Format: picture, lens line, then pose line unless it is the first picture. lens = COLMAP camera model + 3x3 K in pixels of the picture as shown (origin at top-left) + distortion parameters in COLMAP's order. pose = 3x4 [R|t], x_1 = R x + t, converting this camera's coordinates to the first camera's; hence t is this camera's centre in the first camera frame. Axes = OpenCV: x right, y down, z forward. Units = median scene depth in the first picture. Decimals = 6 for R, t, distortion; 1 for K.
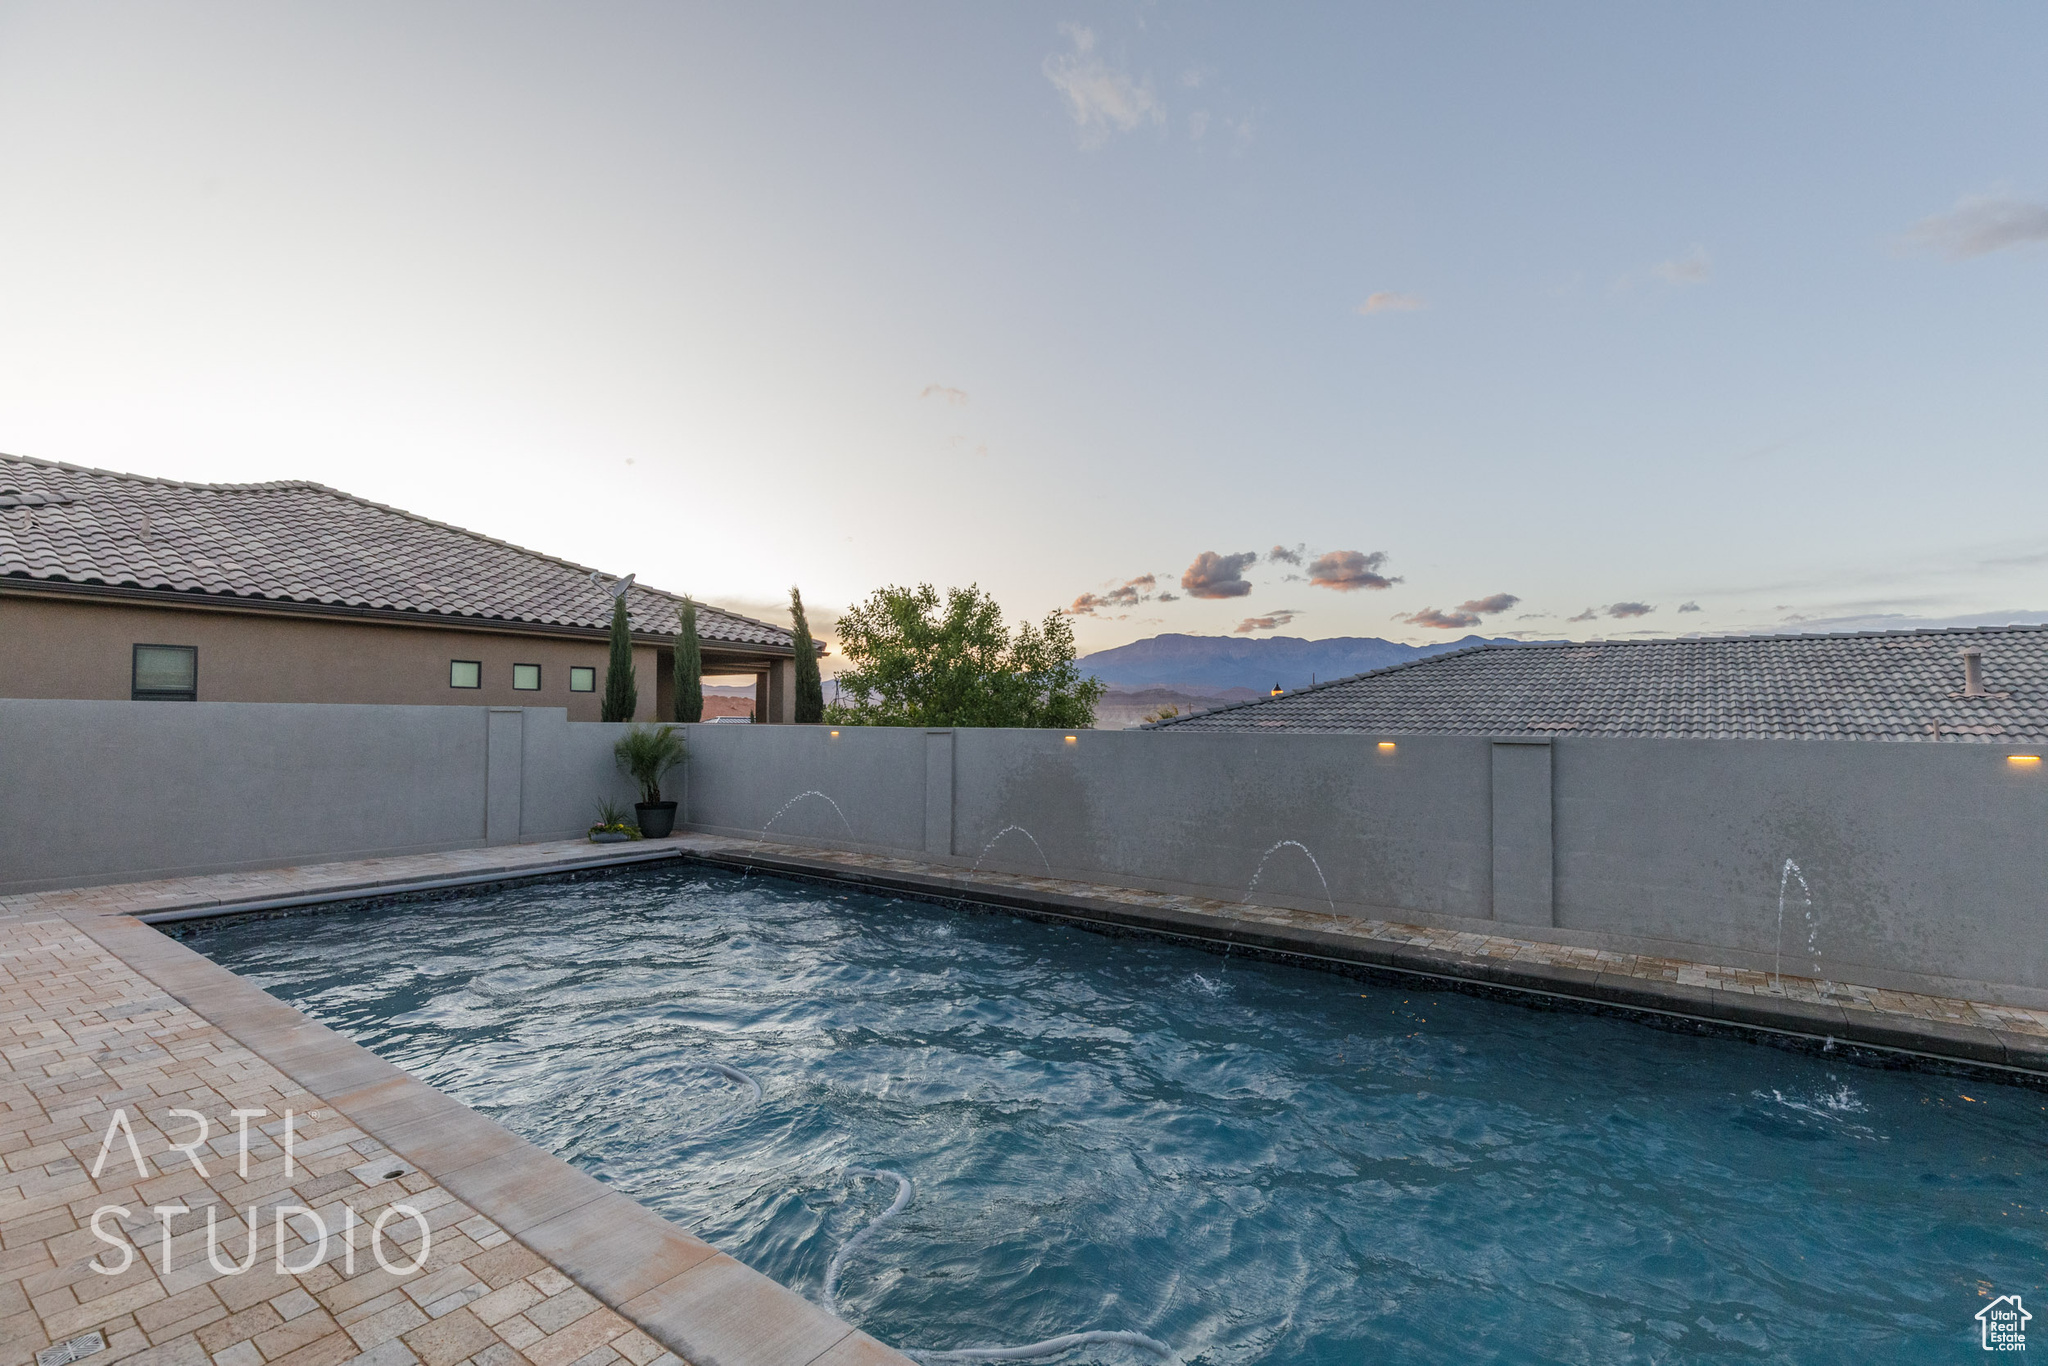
lens RADIAL K [[921.9, 0, 1028.2], [0, 921.9, 694.8], [0, 0, 1]] dist [0.004733, 0.000503]
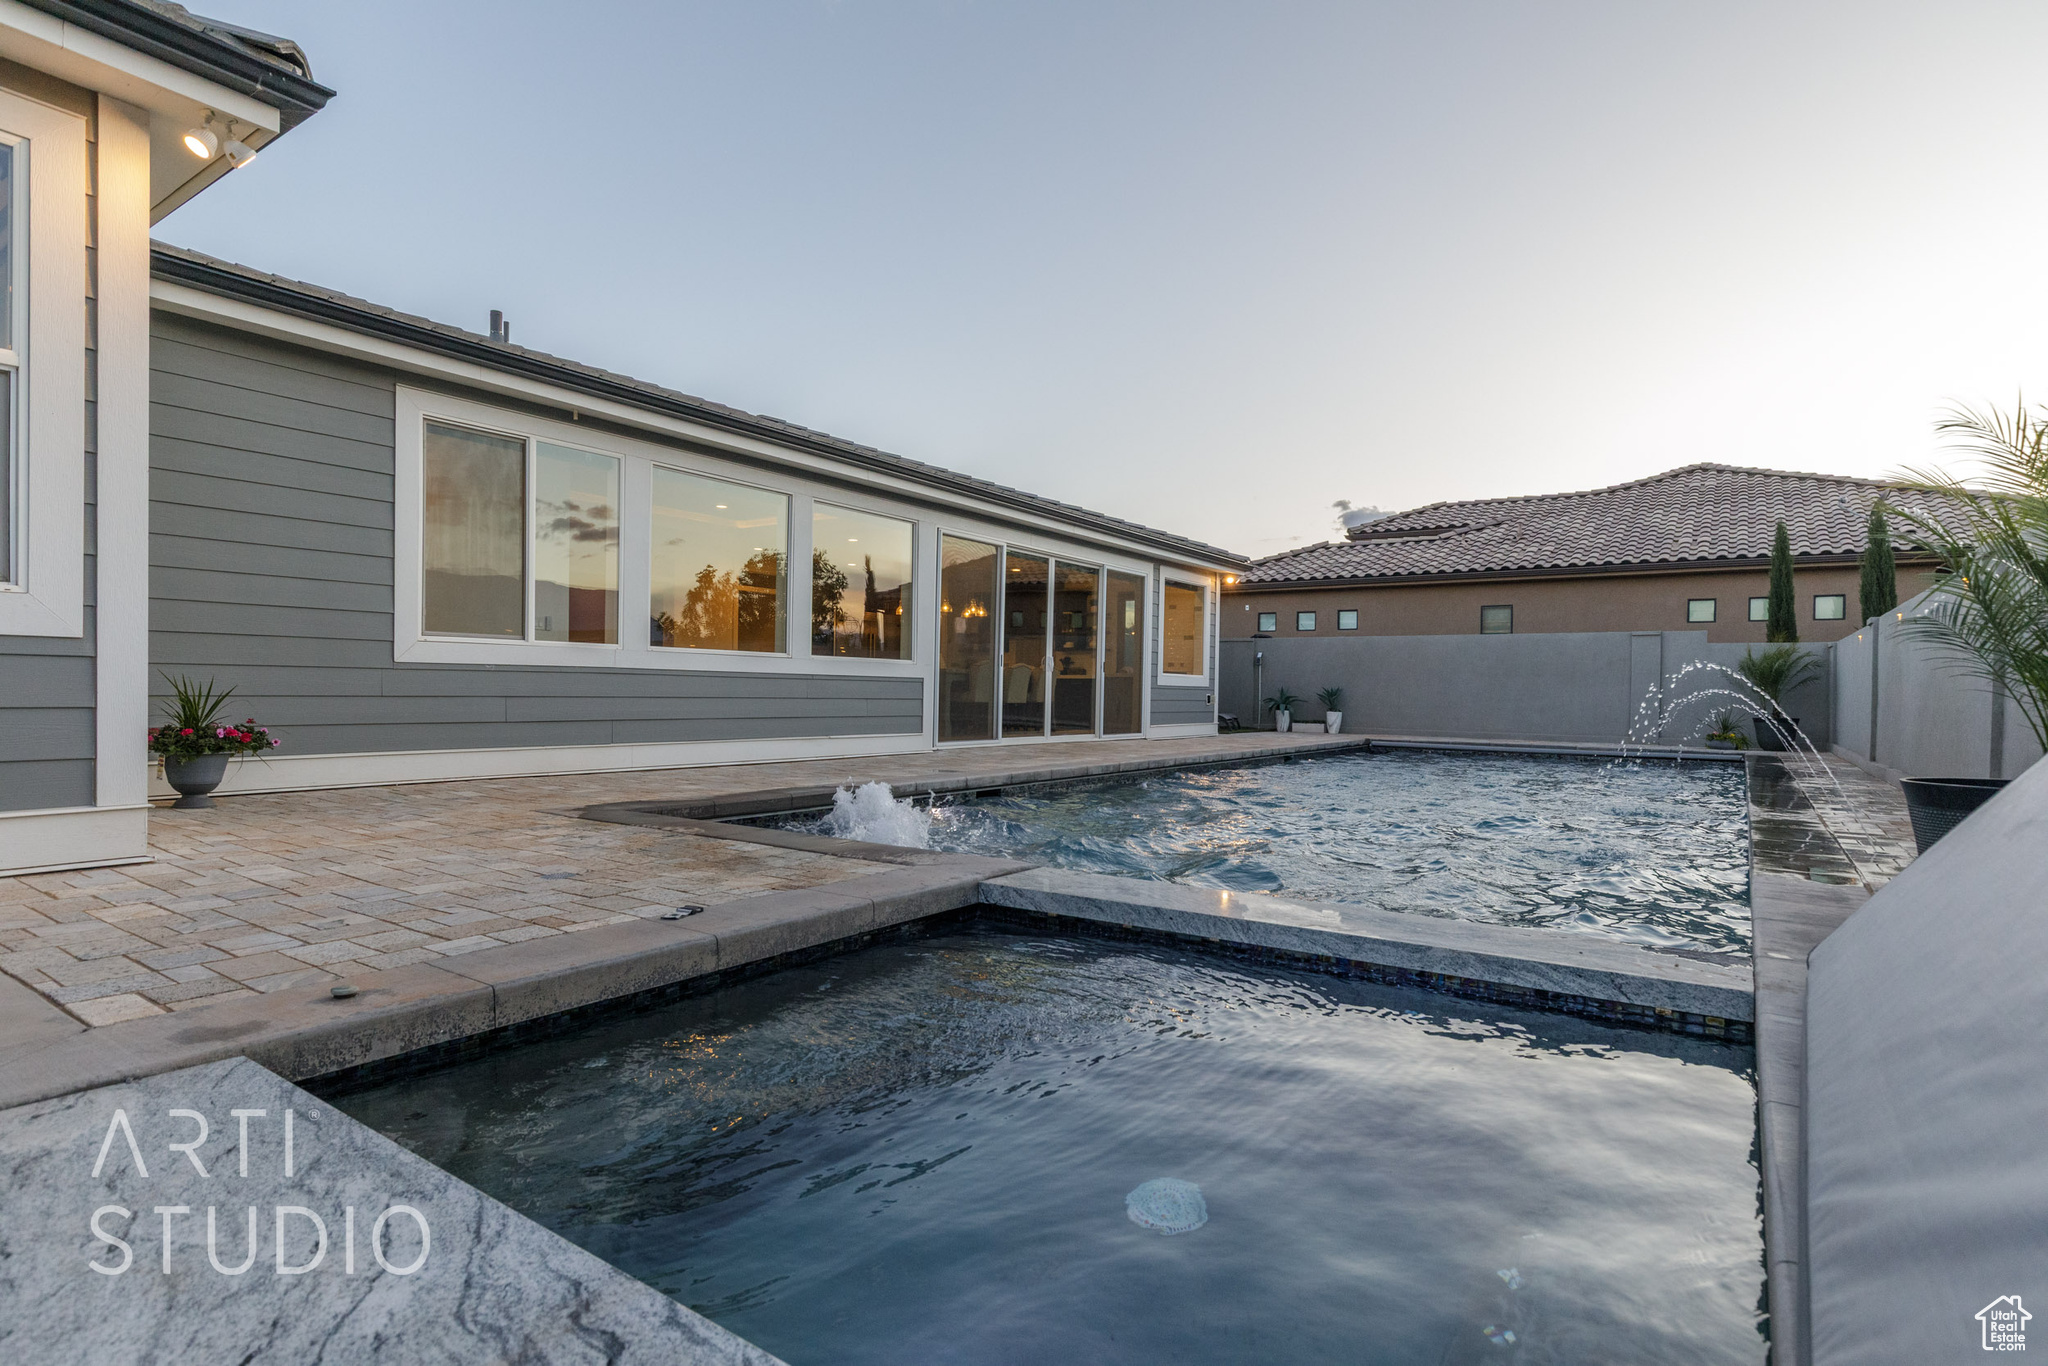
lens RADIAL K [[1040.5, 0, 1020.7], [0, 1040.5, 694.2], [0, 0, 1]] dist [-0.005453, 0.000923]
pose [[0.030256, -0.002345, -0.999539, 0.688068], [0.010865, 0.999939, -0.002017, 0.077504], [0.999483, -0.010799, 0.030280, 0.105628]]
